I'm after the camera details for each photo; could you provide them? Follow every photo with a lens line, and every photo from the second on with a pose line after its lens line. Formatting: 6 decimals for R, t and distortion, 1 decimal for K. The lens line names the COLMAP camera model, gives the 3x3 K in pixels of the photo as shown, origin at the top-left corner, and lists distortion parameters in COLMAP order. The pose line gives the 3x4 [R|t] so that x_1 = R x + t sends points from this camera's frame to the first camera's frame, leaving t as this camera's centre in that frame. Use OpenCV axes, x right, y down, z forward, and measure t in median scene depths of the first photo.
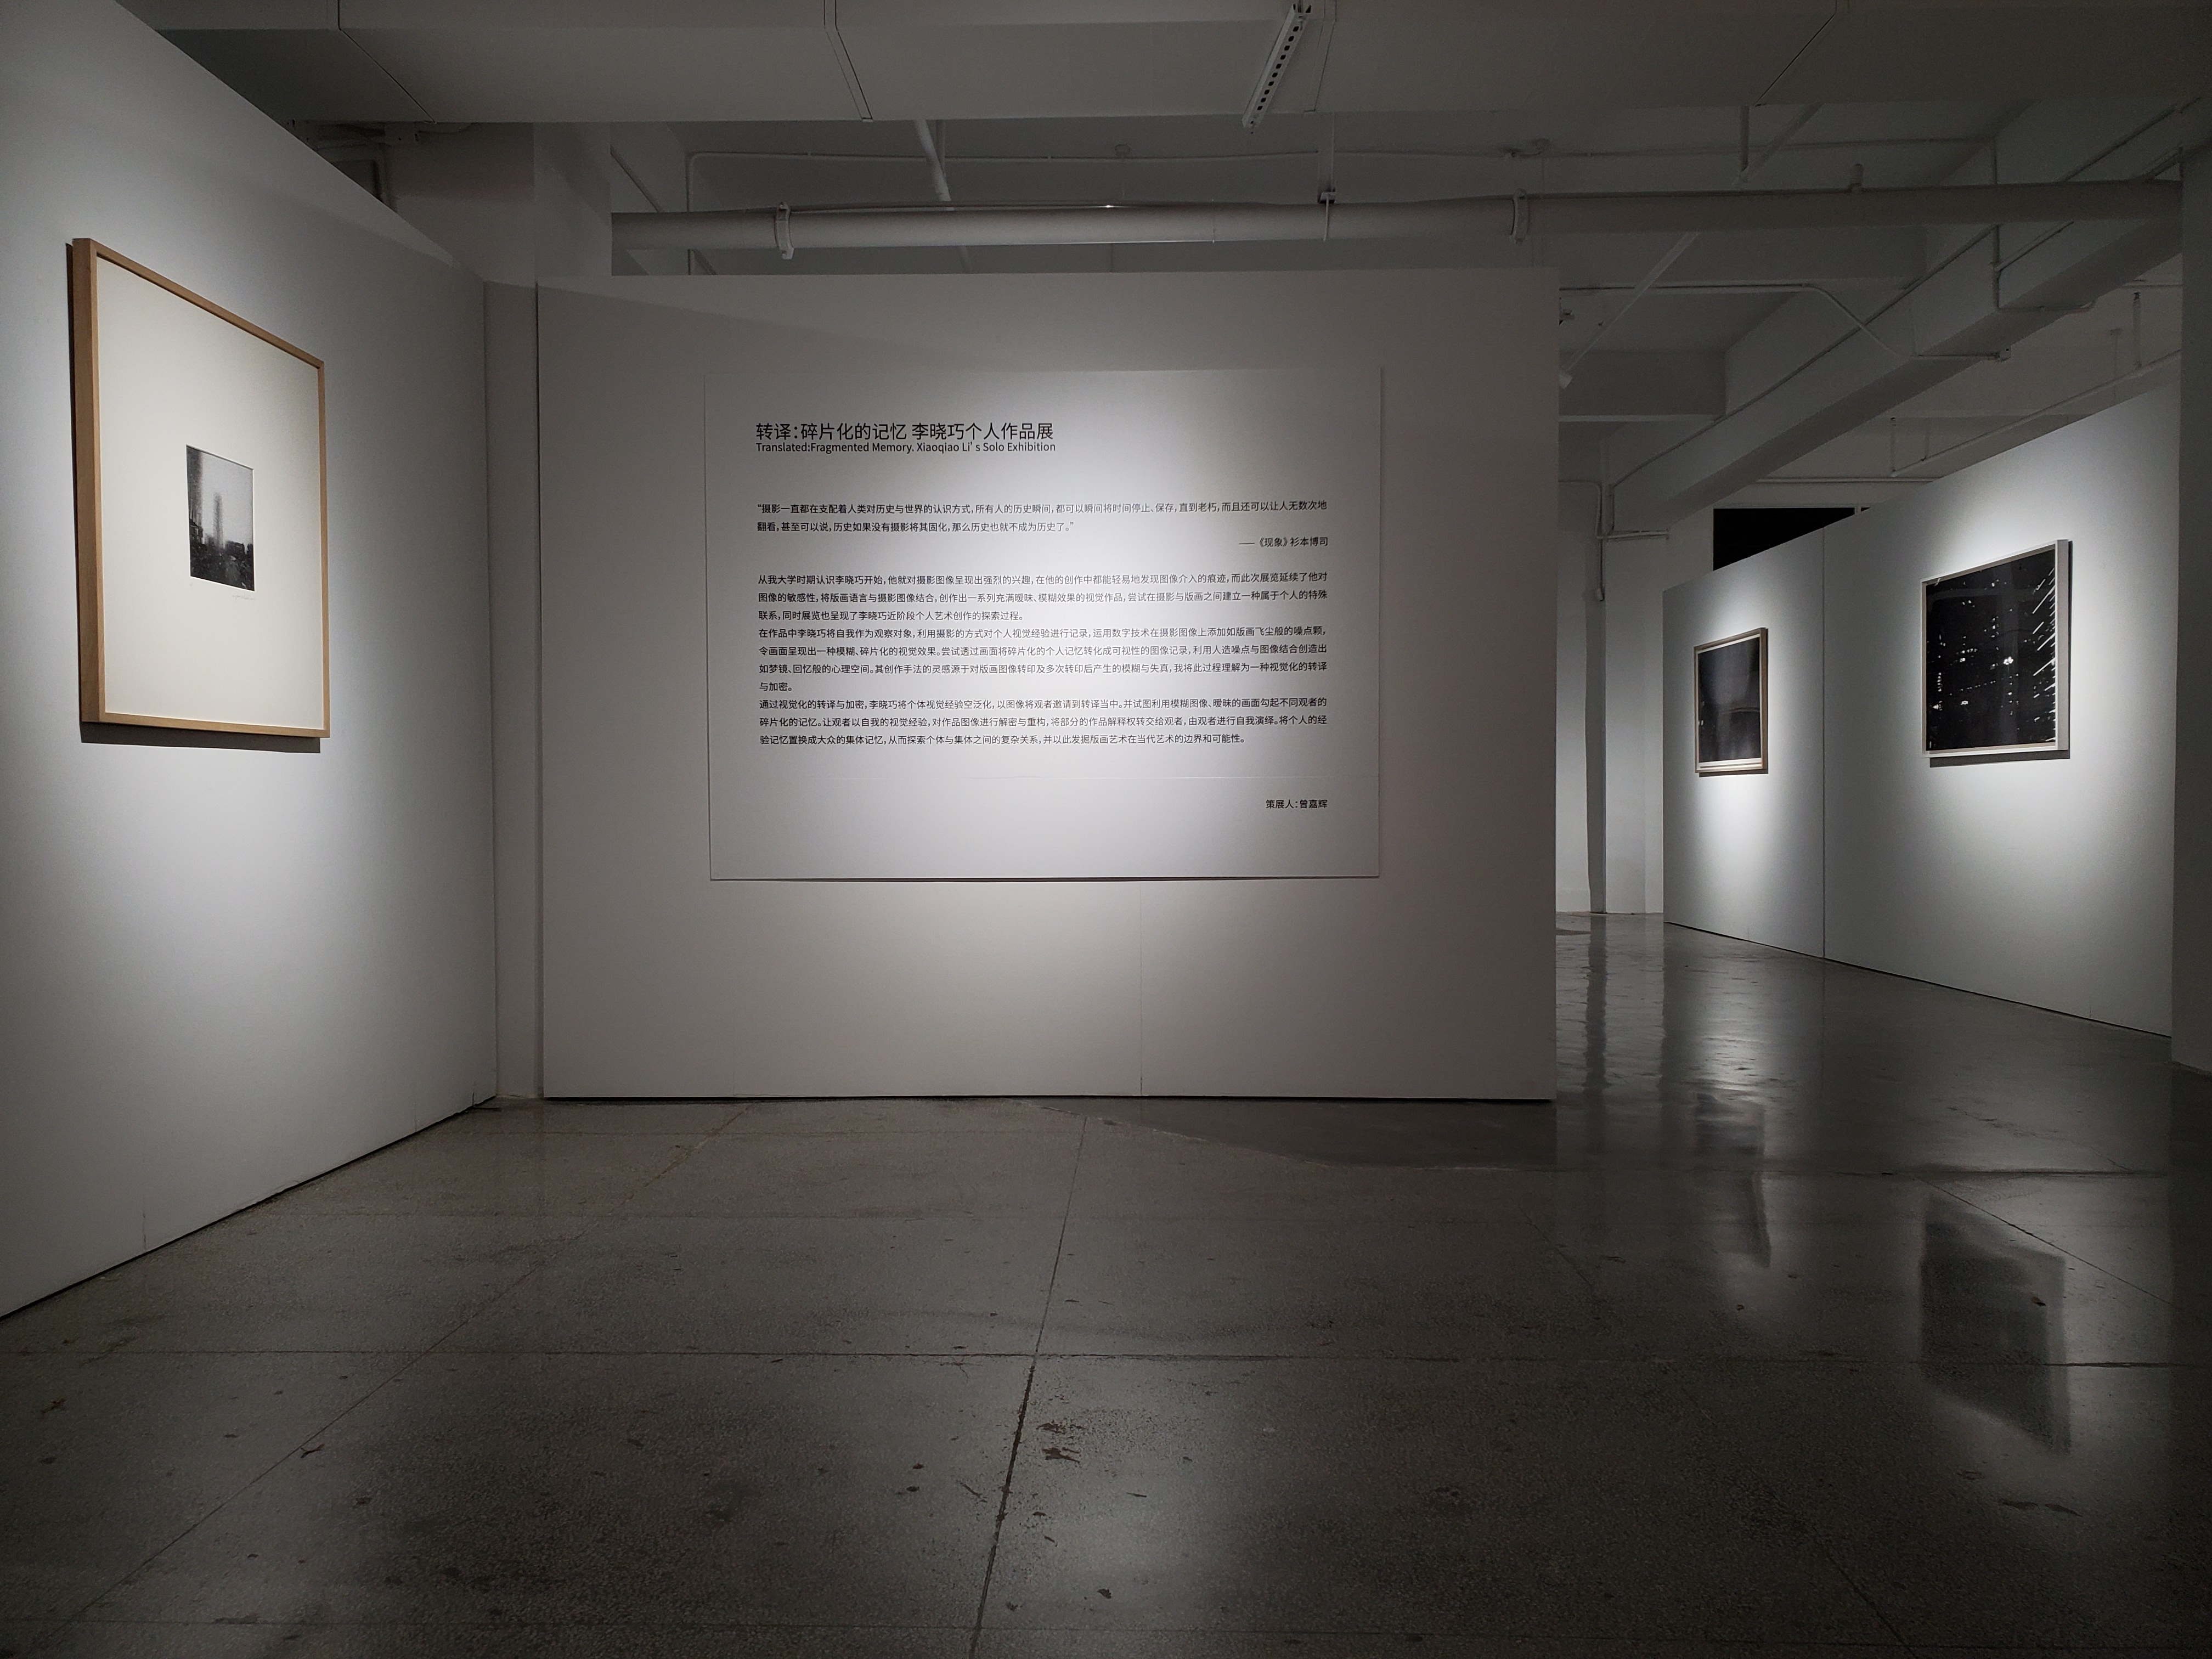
lens RADIAL K [[1672.4, 0, 1121.9], [0, 1672.4, 851.1], [0, 0, 1]] dist [0.100786, -0.032799]
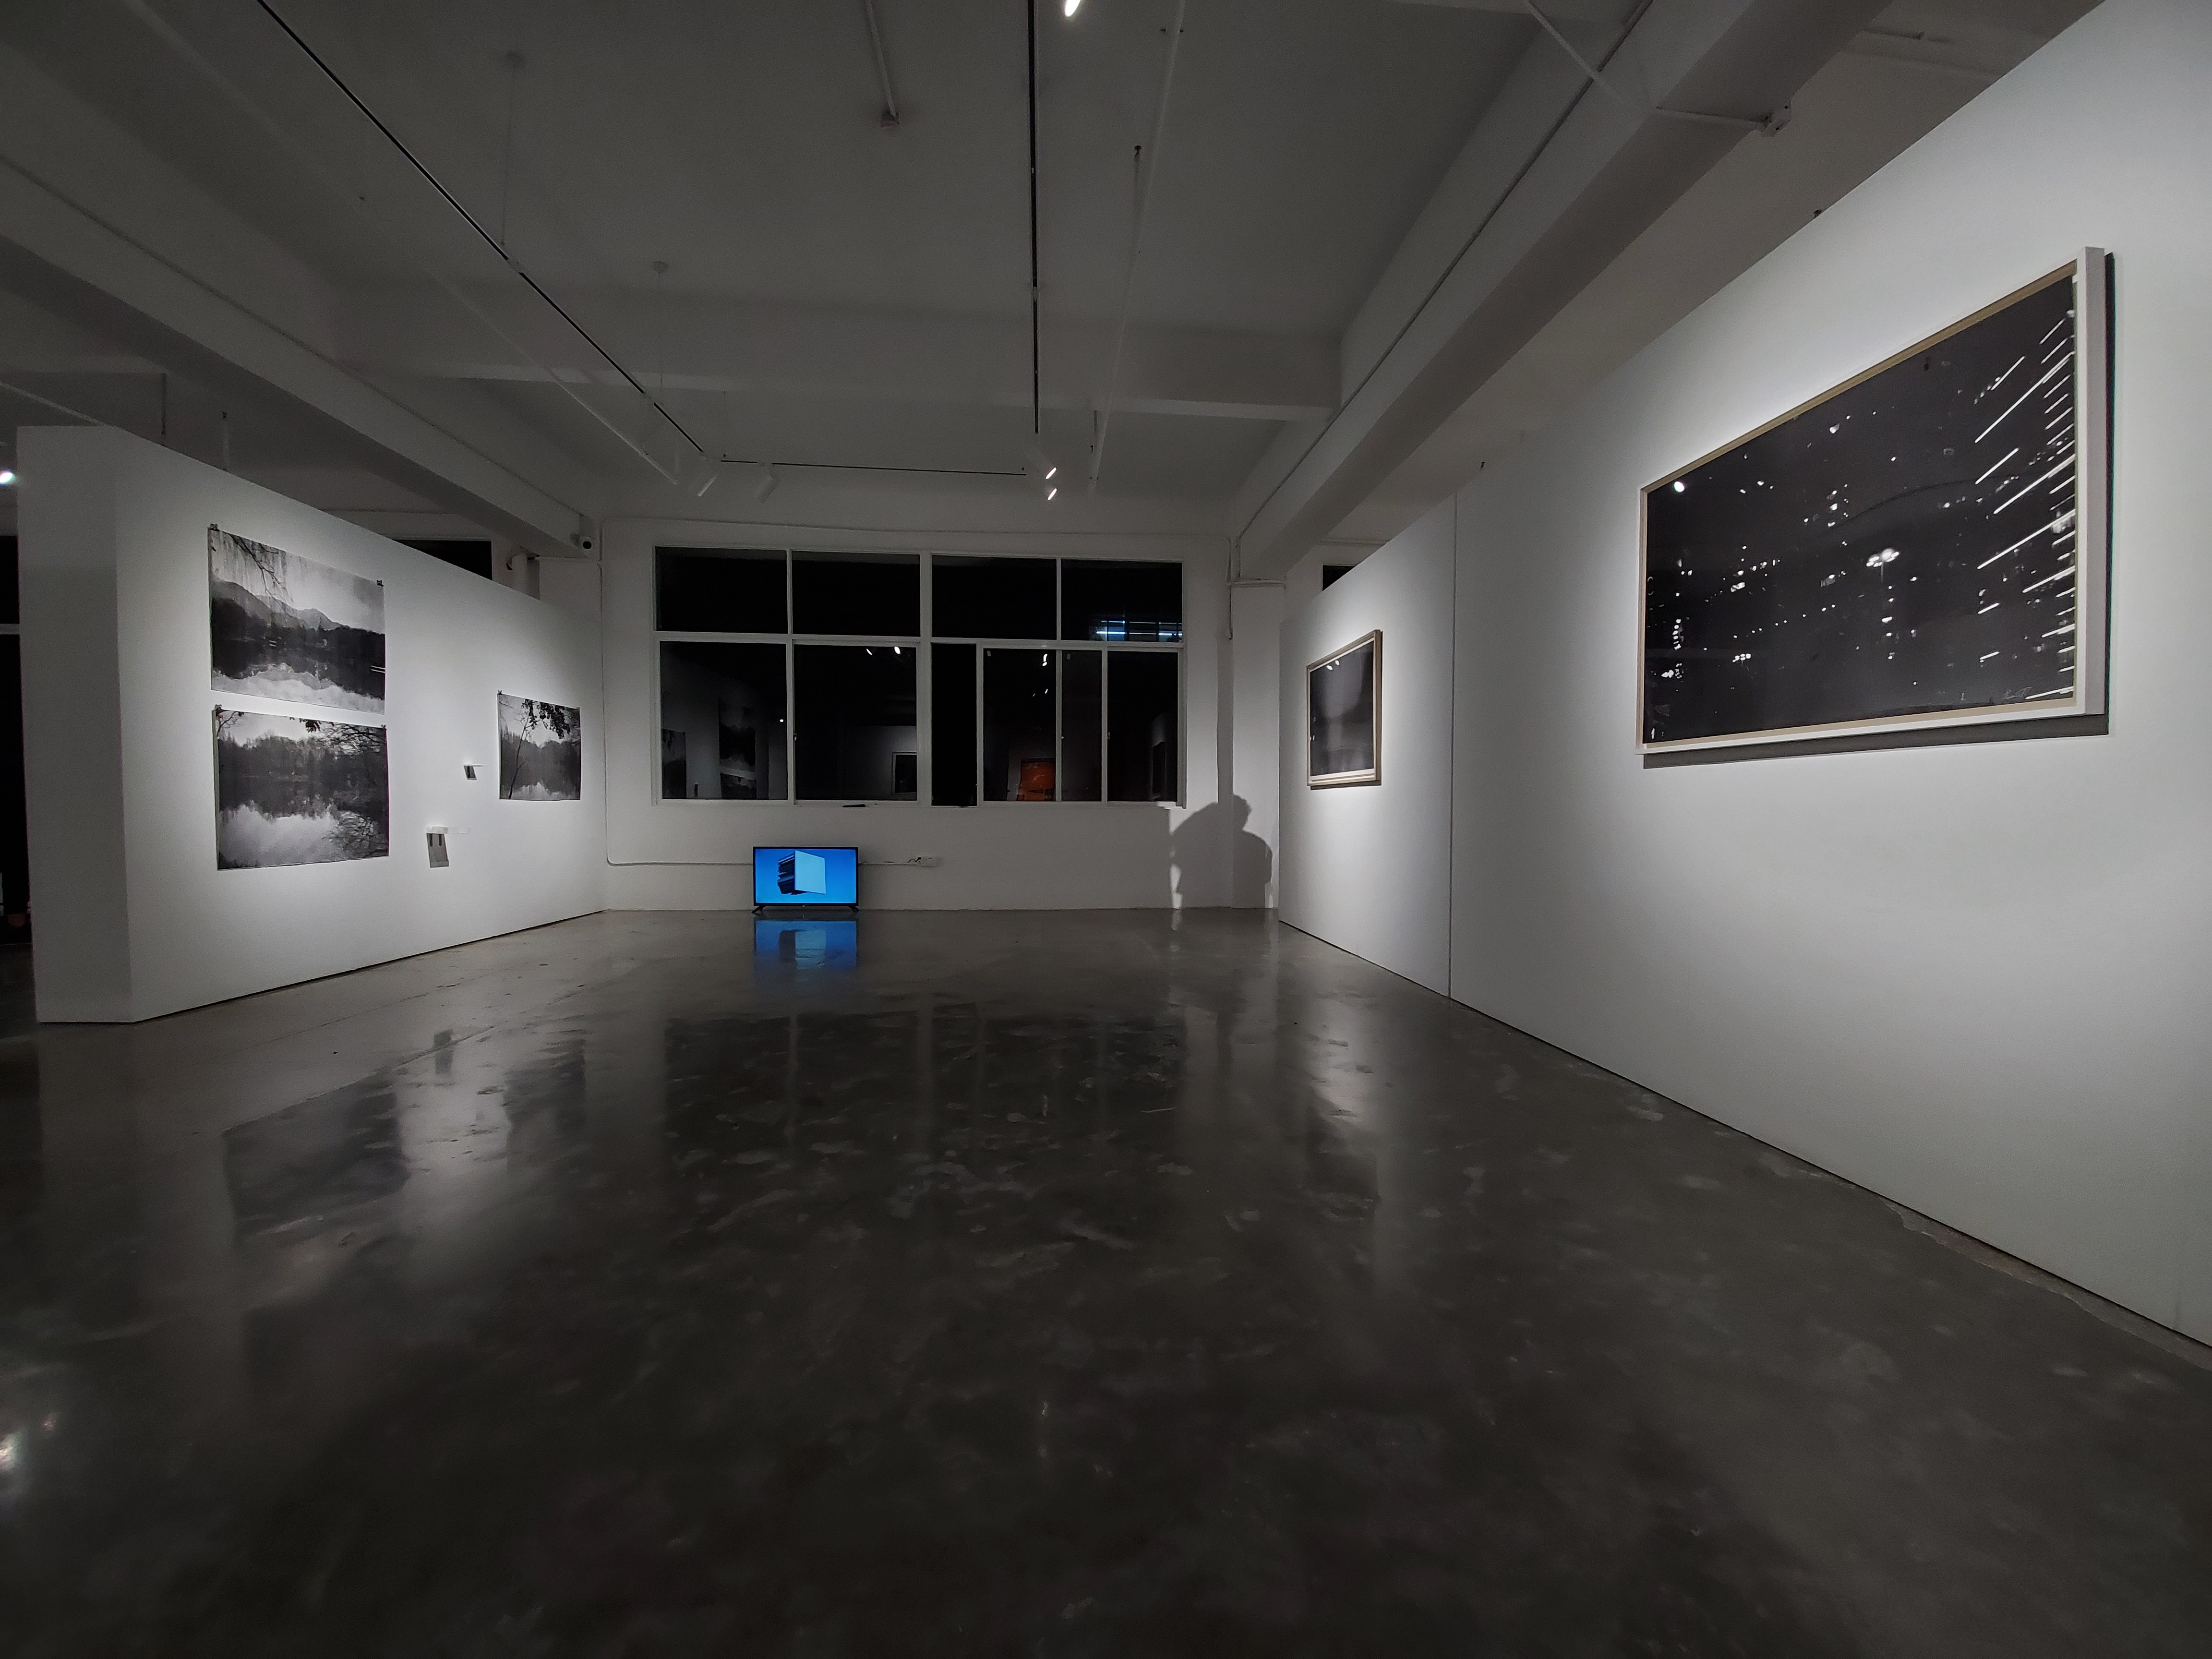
lens RADIAL K [[889.9, 0, 1112.6], [0, 889.9, 829.1], [0, 0, 1]] dist [0.002746, 0.000095]
pose [[0.992946, 0.014647, 0.117662, 0.173165], [-0.013839, 0.999875, -0.007674, -0.015213], [-0.117759, 0.005991, 0.993024, 0.521593]]
